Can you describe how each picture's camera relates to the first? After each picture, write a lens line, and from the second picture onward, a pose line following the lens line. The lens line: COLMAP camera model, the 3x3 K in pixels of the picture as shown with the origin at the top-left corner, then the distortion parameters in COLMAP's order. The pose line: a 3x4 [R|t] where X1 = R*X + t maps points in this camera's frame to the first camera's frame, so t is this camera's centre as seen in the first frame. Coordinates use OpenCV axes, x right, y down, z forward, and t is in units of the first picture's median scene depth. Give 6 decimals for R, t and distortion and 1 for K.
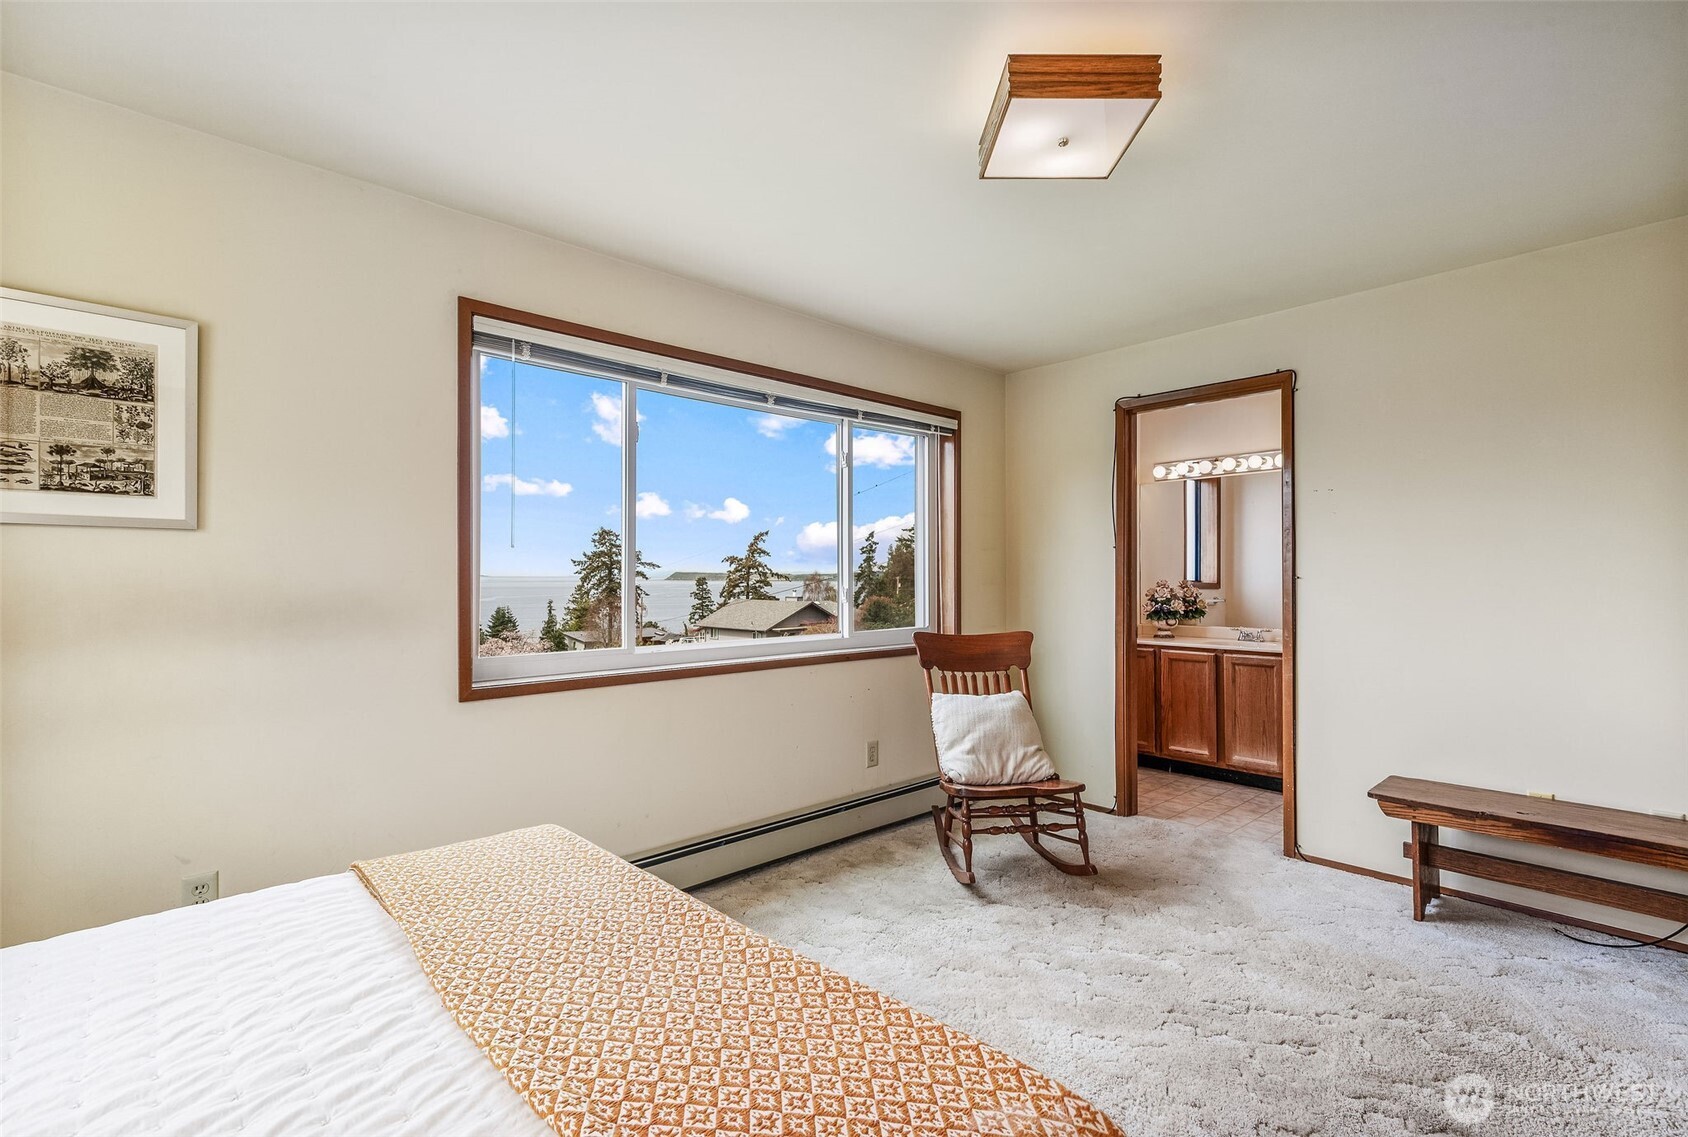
lens RADIAL K [[782.2, 0, 853.7], [0, 782.2, 571.8], [0, 0, 1]] dist [0.003440, 0.000471]
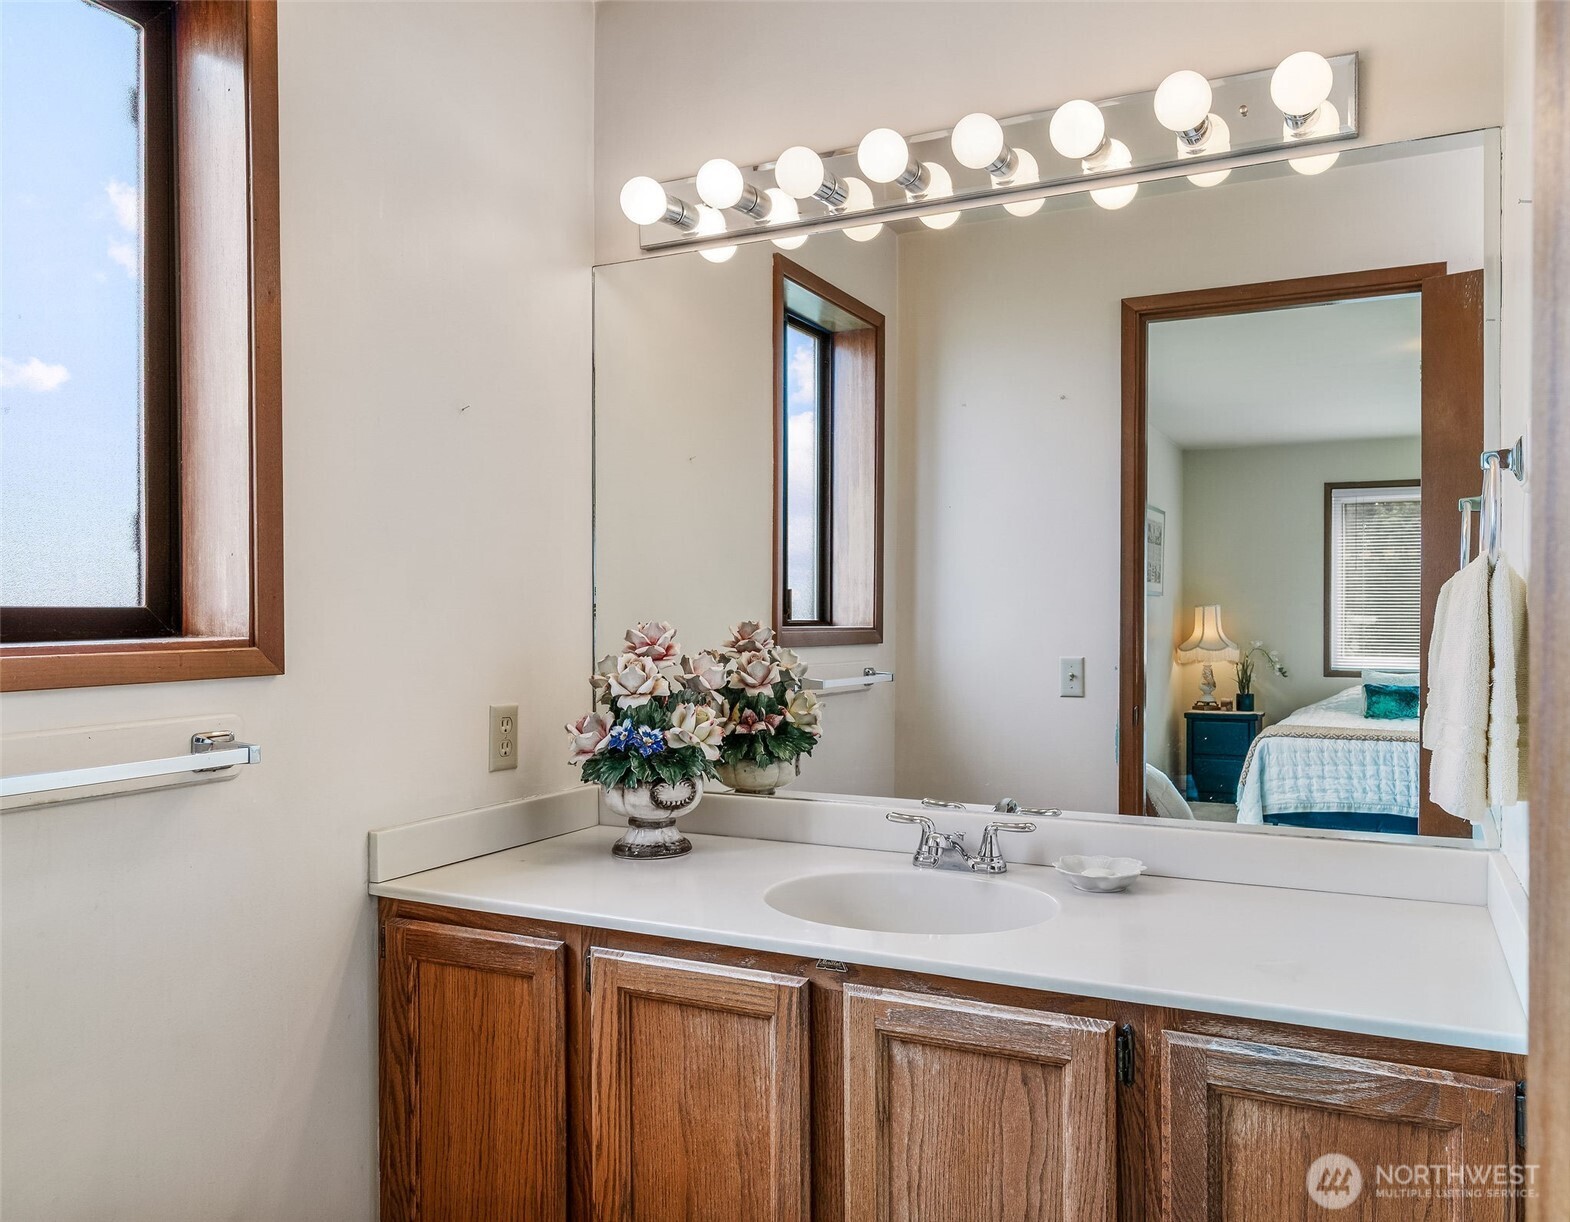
lens RADIAL K [[1204.7, 0, 833.6], [0, 1204.7, 615.2], [0, 0, 1]] dist [-0.001624, -0.004499]
pose [[0.932720, -0.001803, 0.360597, 0.314548], [-0.001743, 0.999953, 0.009510, 0.003844], [-0.360597, -0.009499, 0.932673, 0.623367]]
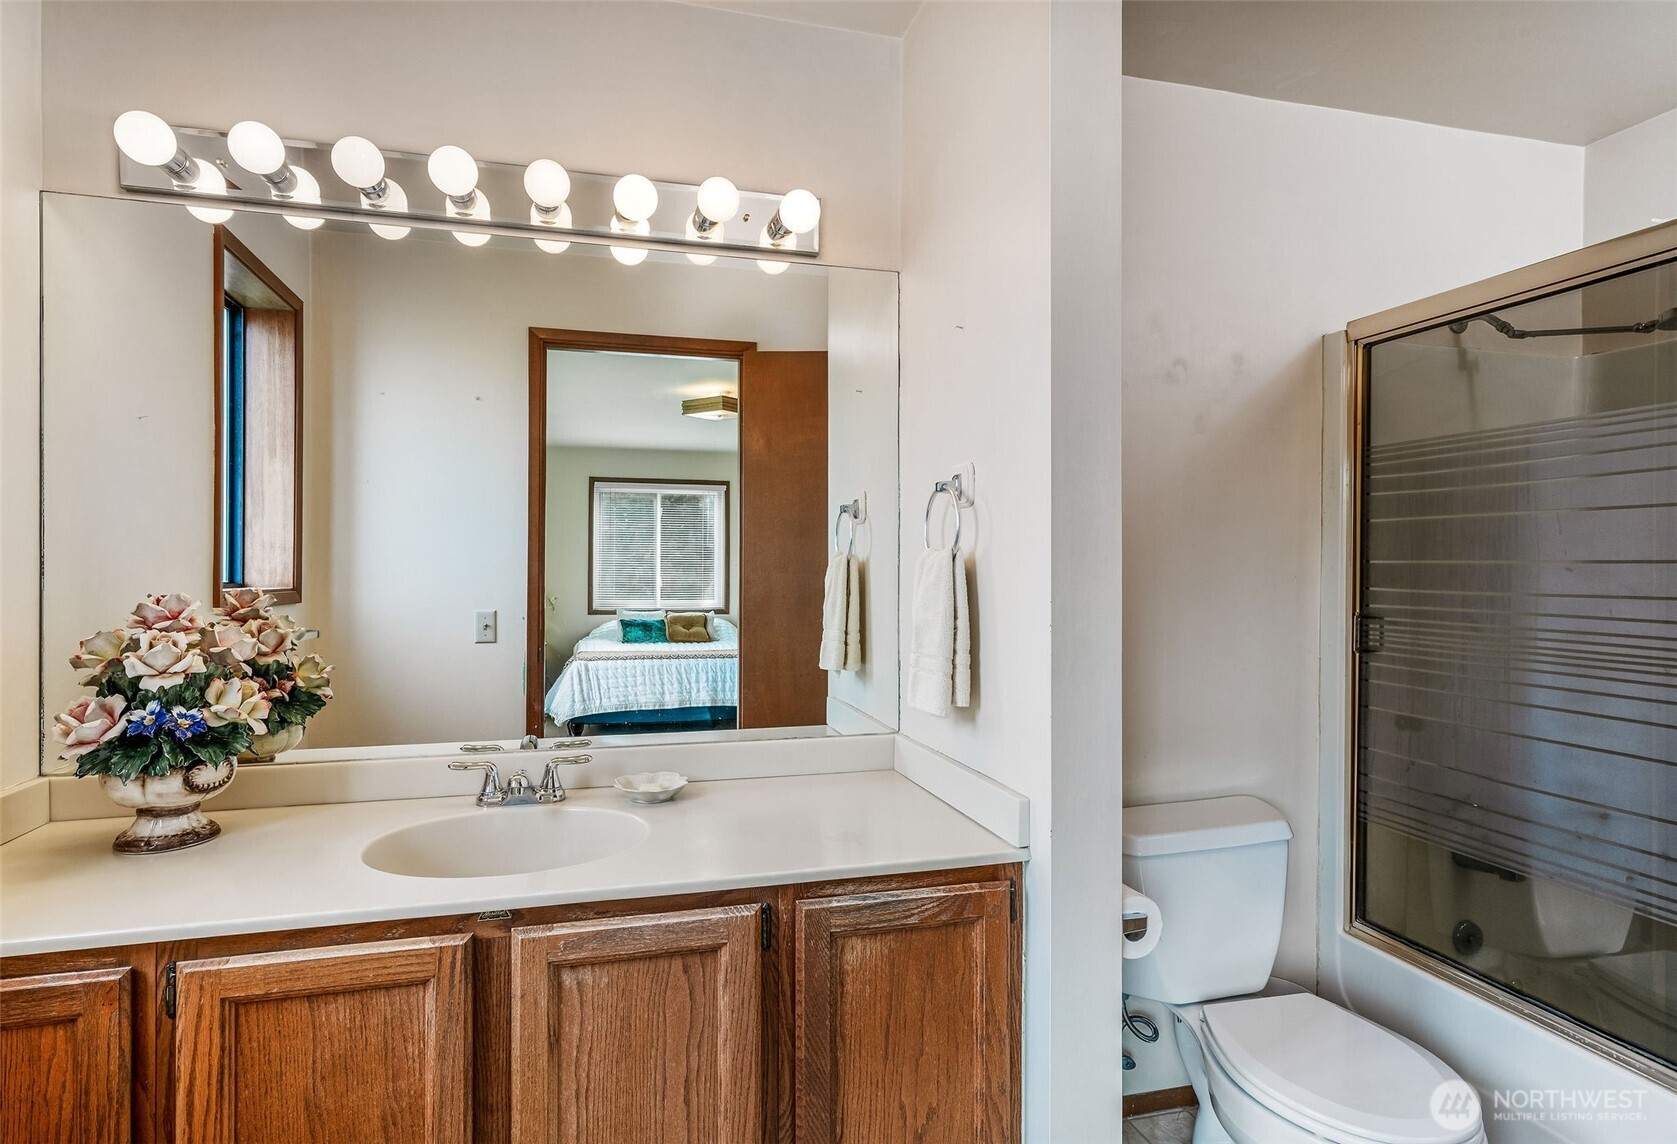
lens RADIAL K [[883.4, 0, 838.3], [0, 883.4, 562.8], [0, 0, 1]] dist [0.003509, 0.001540]
pose [[0.469974, 0.004553, 0.882668, 0.258323], [-0.008716, 0.999962, -0.000517, -0.001246], [-0.882637, -0.007450, 0.469996, 0.705428]]
